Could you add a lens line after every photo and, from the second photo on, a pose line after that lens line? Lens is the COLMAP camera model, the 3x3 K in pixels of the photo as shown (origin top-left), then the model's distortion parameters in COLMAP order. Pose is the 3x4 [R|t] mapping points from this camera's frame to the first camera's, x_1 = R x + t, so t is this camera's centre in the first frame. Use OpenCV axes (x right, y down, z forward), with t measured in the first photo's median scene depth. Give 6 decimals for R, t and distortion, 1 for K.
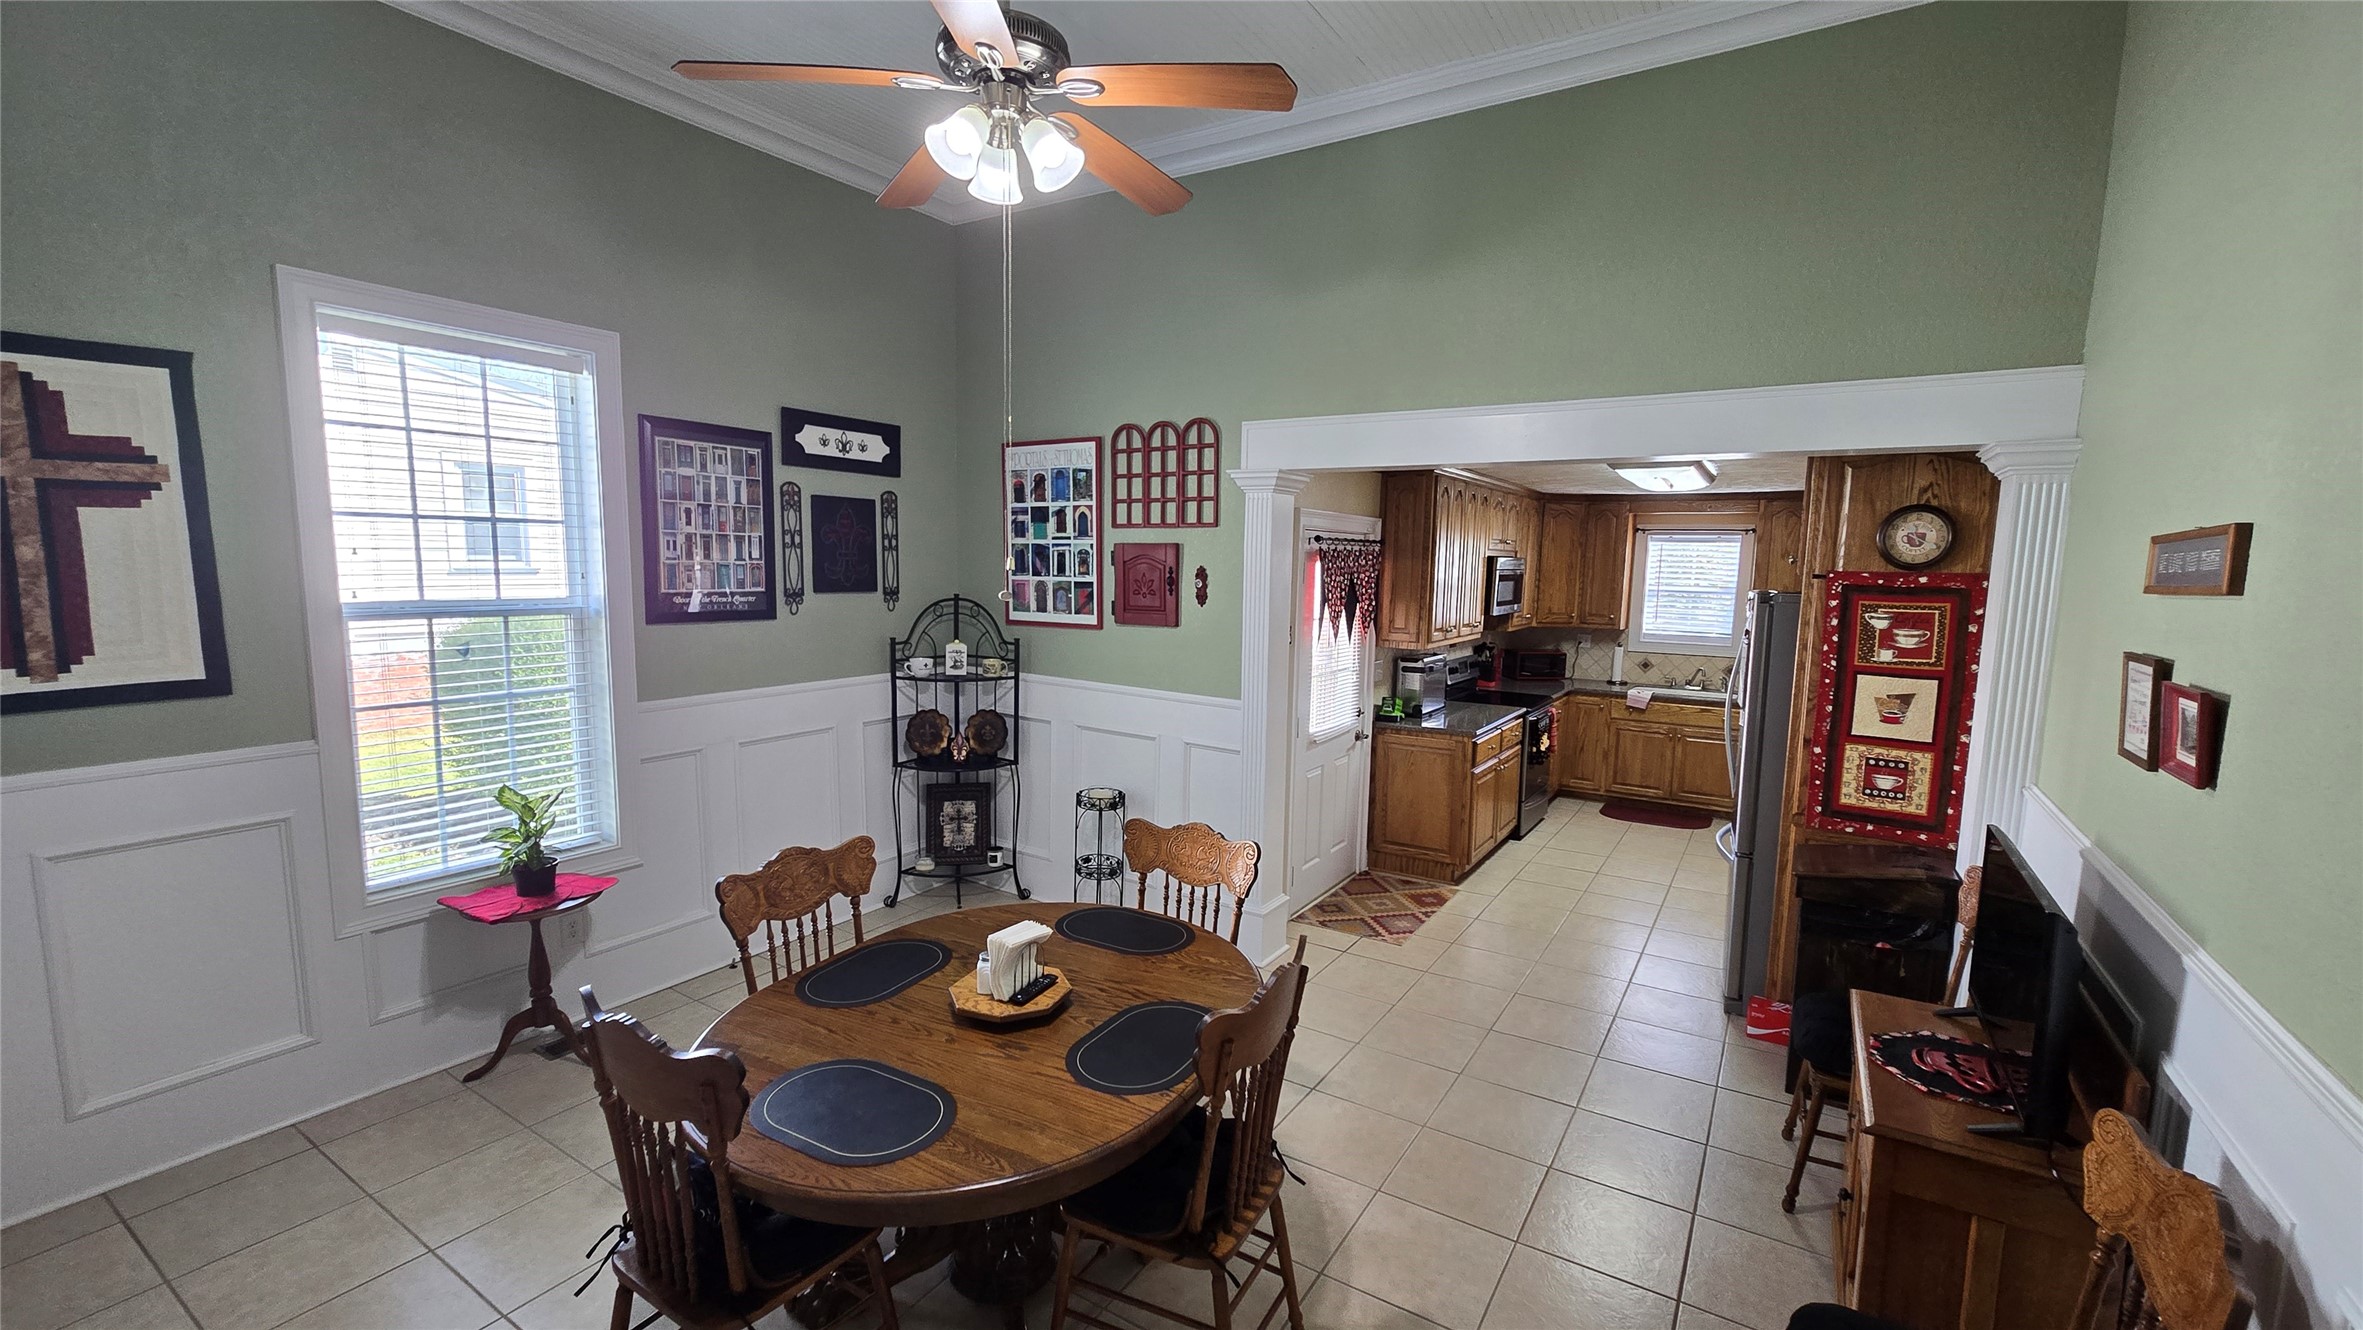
lens RADIAL K [[970.8, 0, 1191.9], [0, 970.8, 677.2], [0, 0, 1]] dist [0.002657, -0.000032]
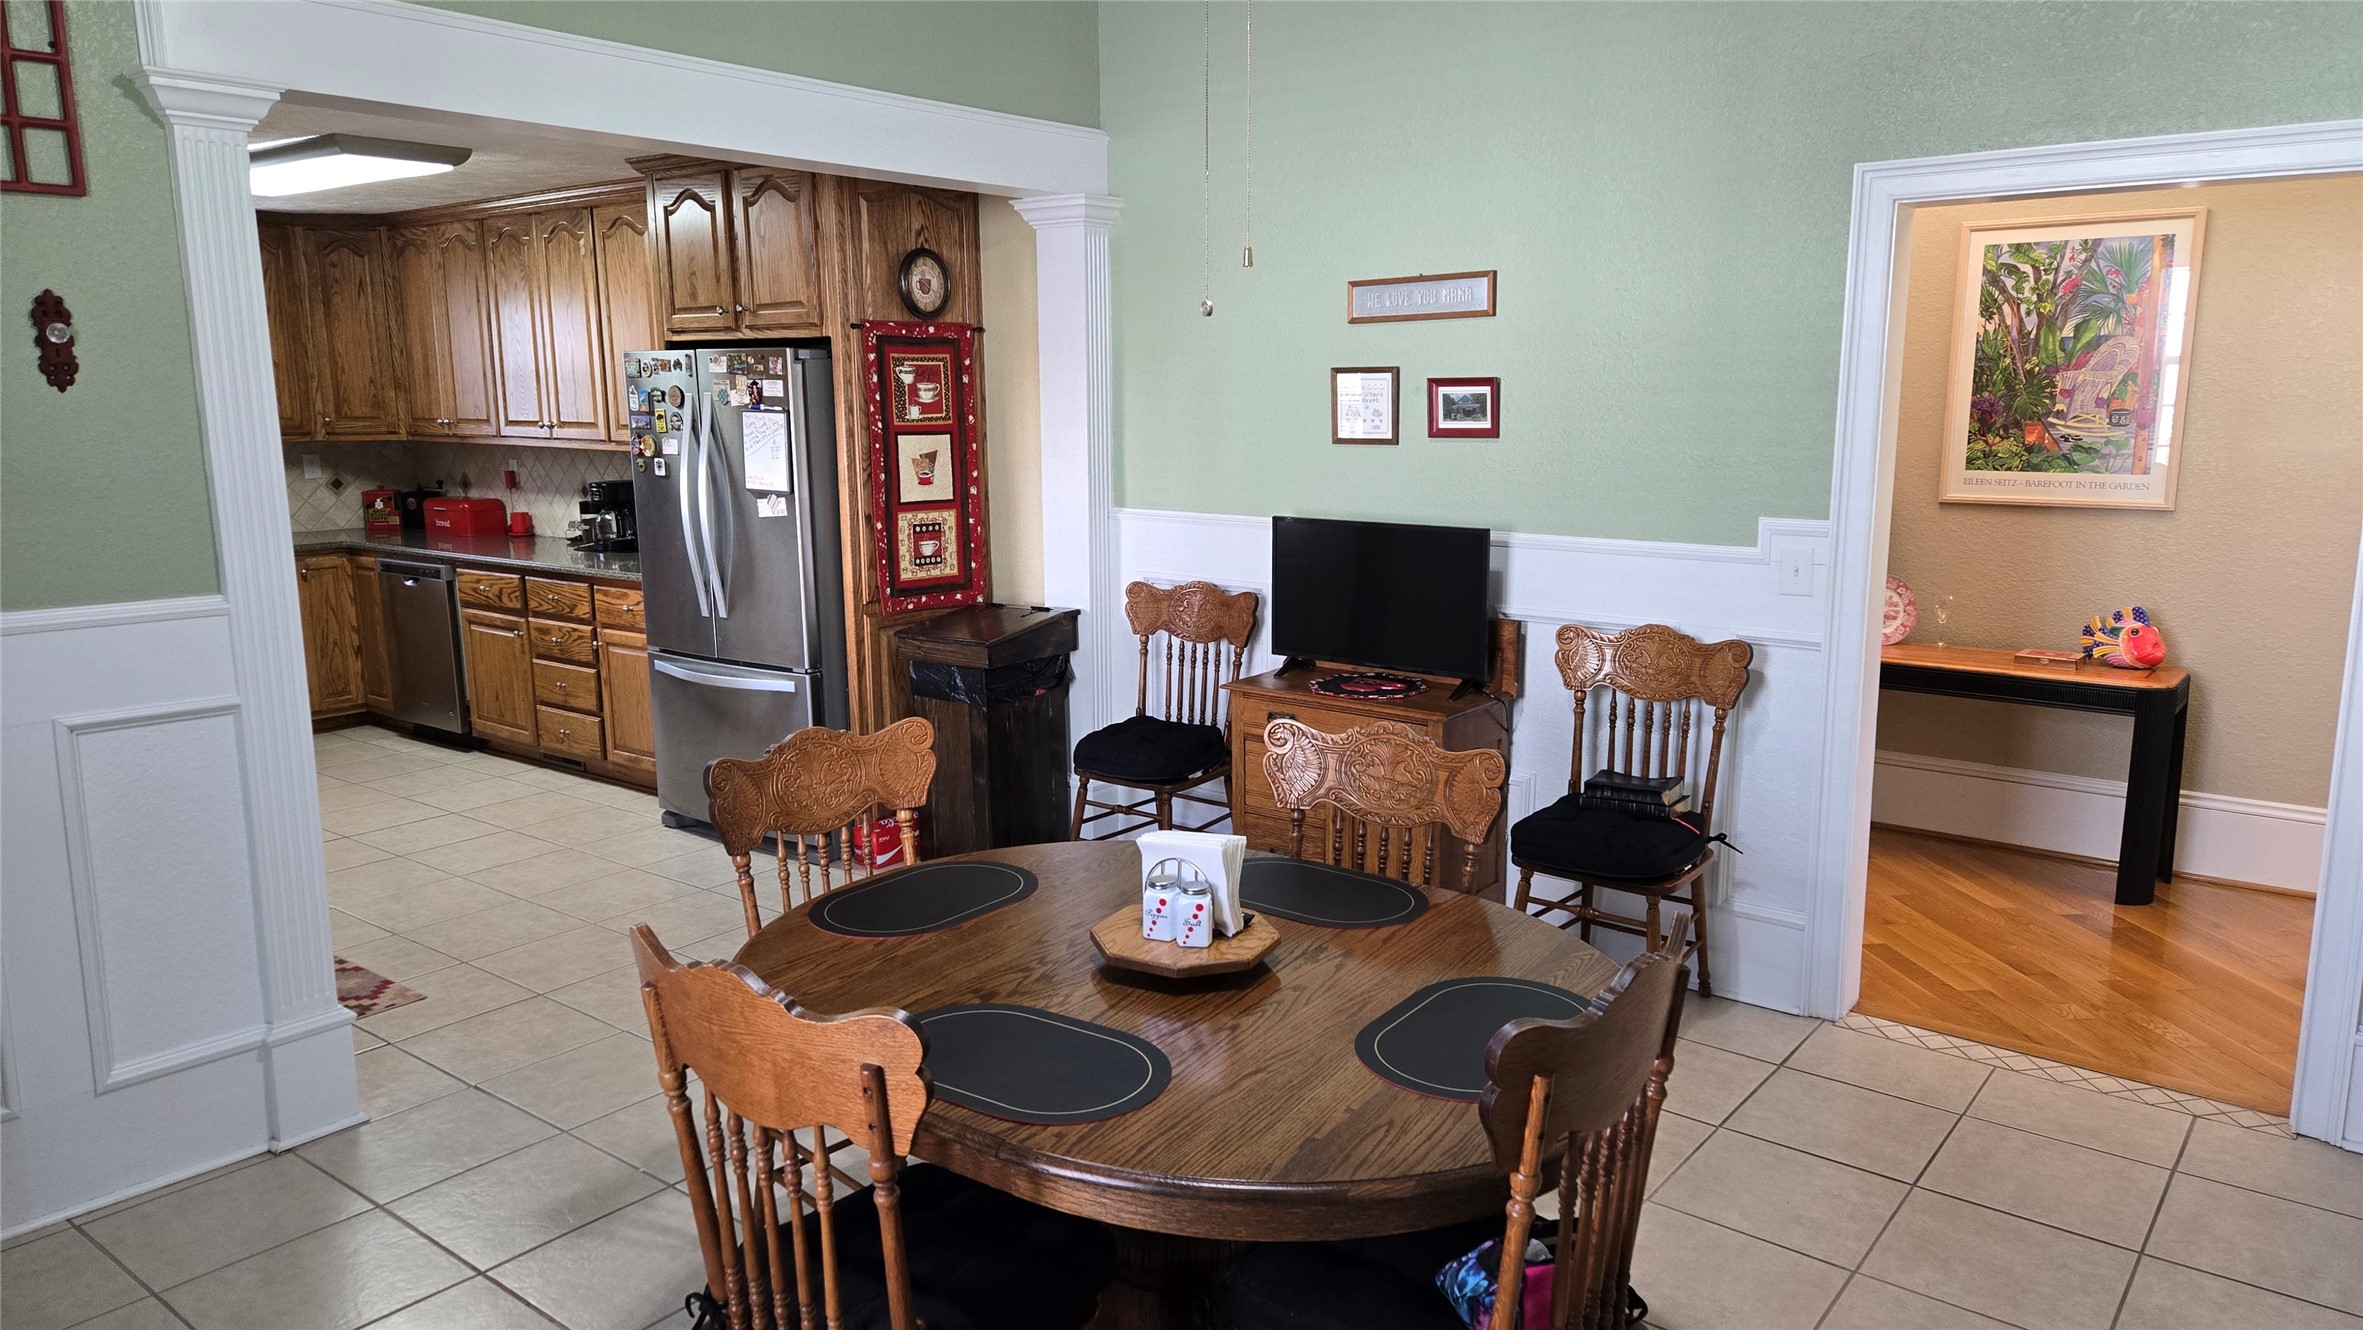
lens RADIAL K [[1564.3, 0, 1180.6], [0, 1564.3, 673.7], [0, 0, 1]] dist [0.025523, 0.000680]
pose [[0.110298, -0.202536, 0.973044, -0.521208], [0.125898, 0.973978, 0.188459, -0.019741], [-0.985893, 0.101718, 0.132926, 0.386884]]
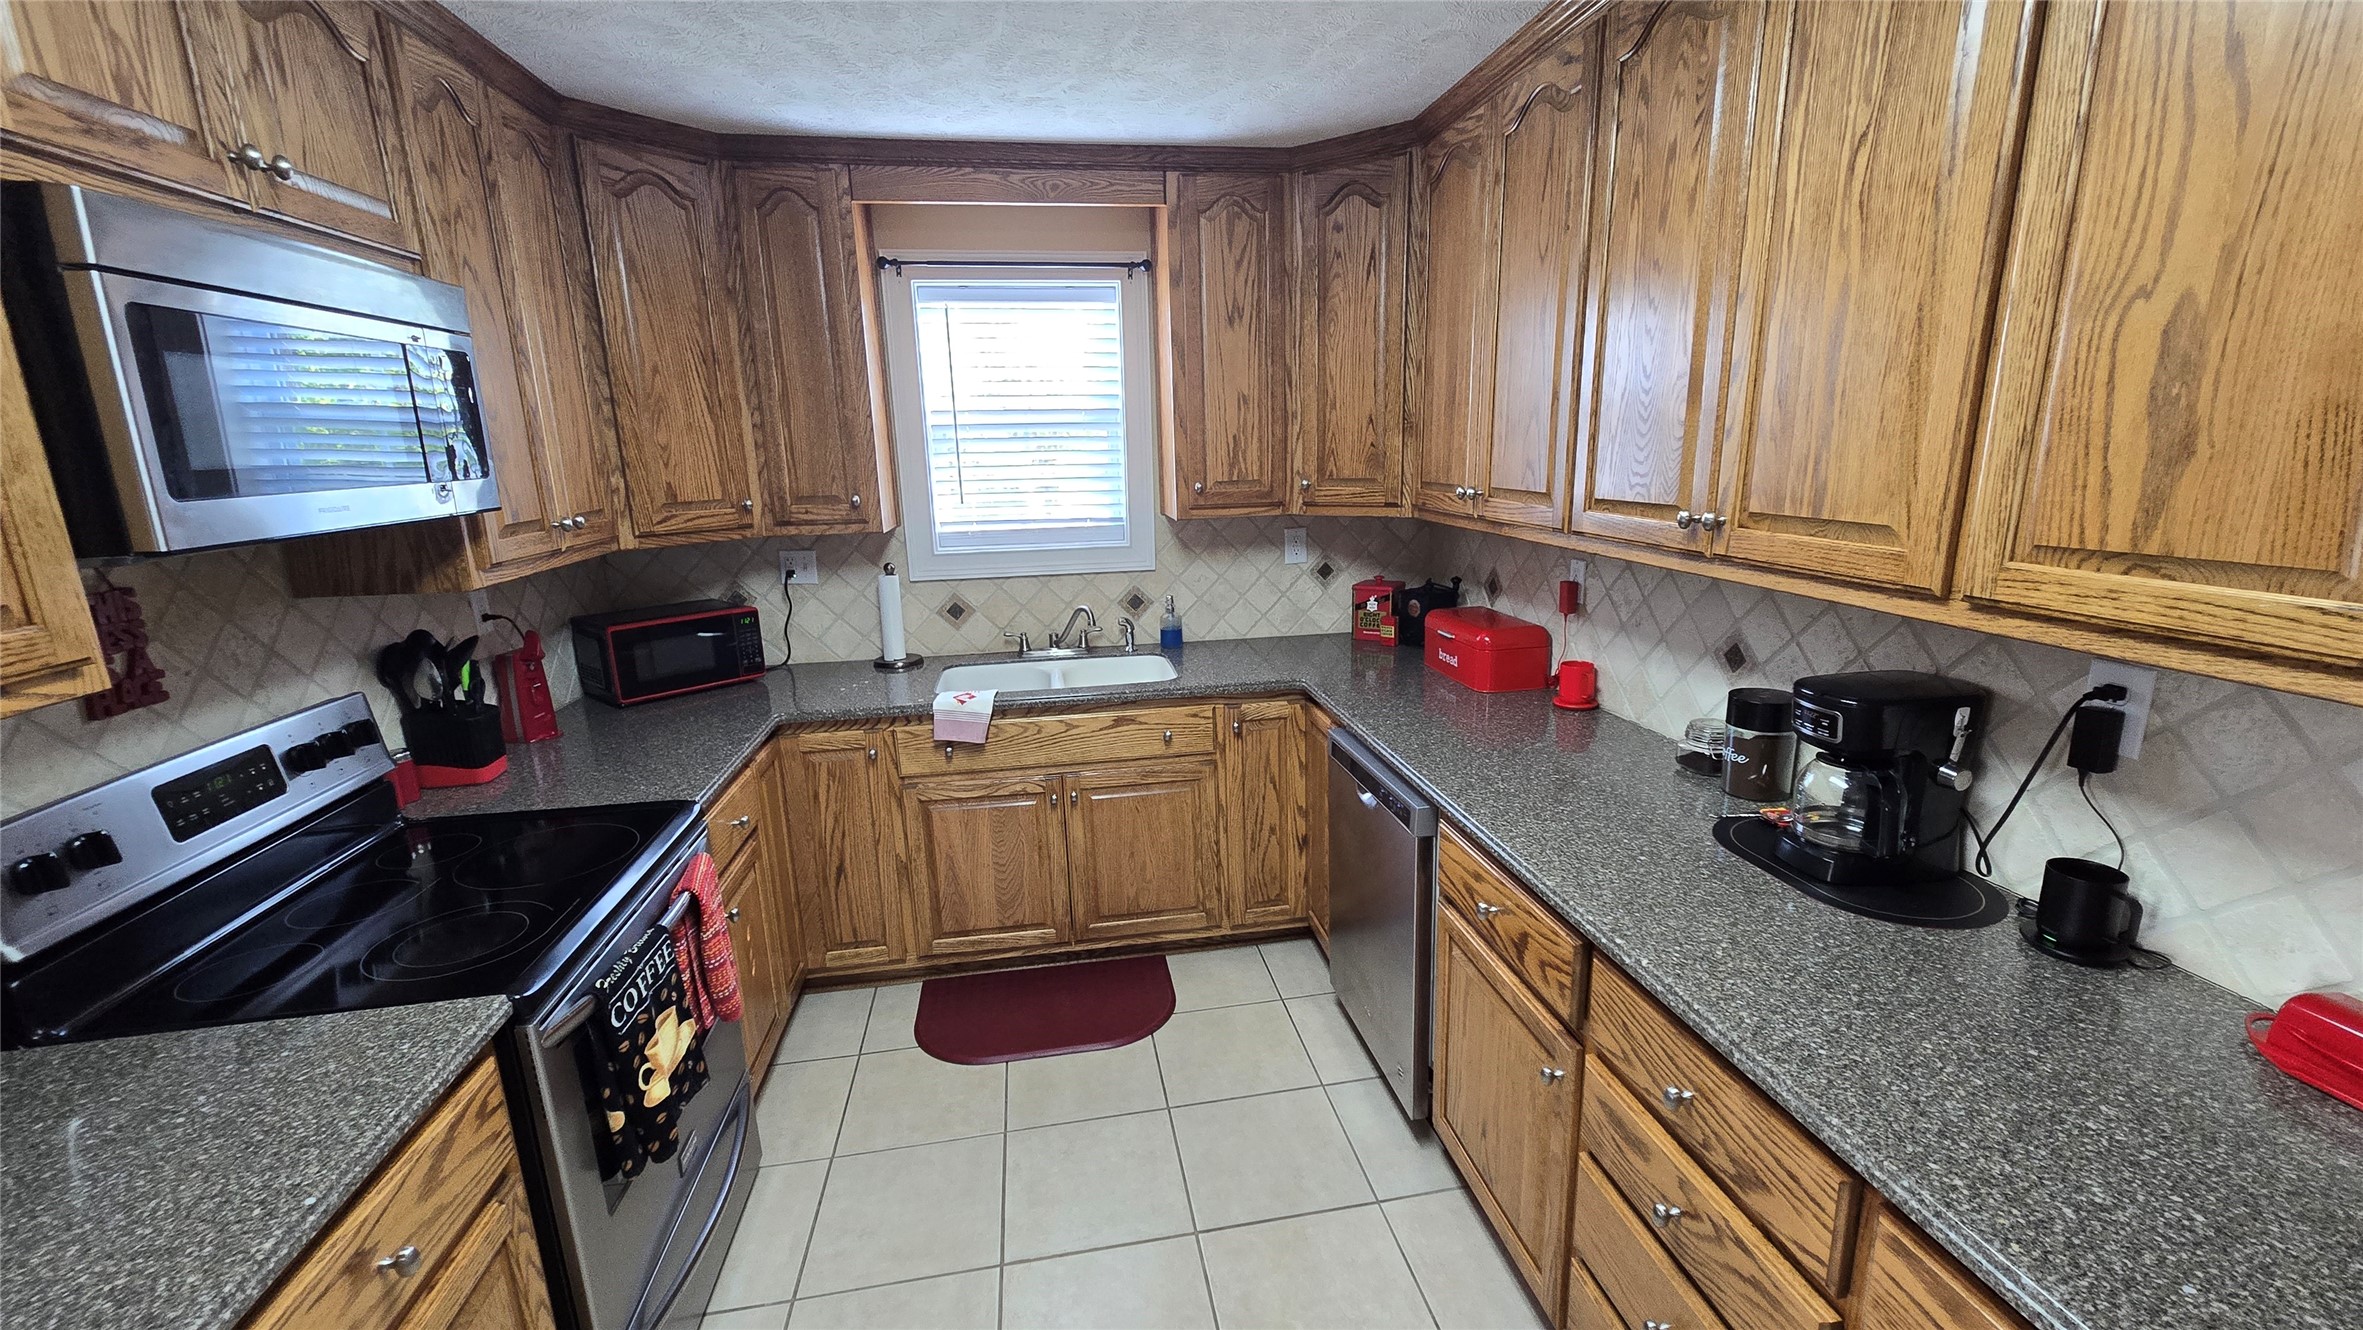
lens RADIAL K [[970.8, 0, 1221.2], [0, 970.8, 675.3], [0, 0, 1]] dist [0.002657, -0.000032]
pose [[0.729929, -0.194540, 0.655255, 0.411166], [0.116131, 0.980001, 0.161589, -0.059685], [-0.673586, -0.041853, 0.737923, 0.931278]]
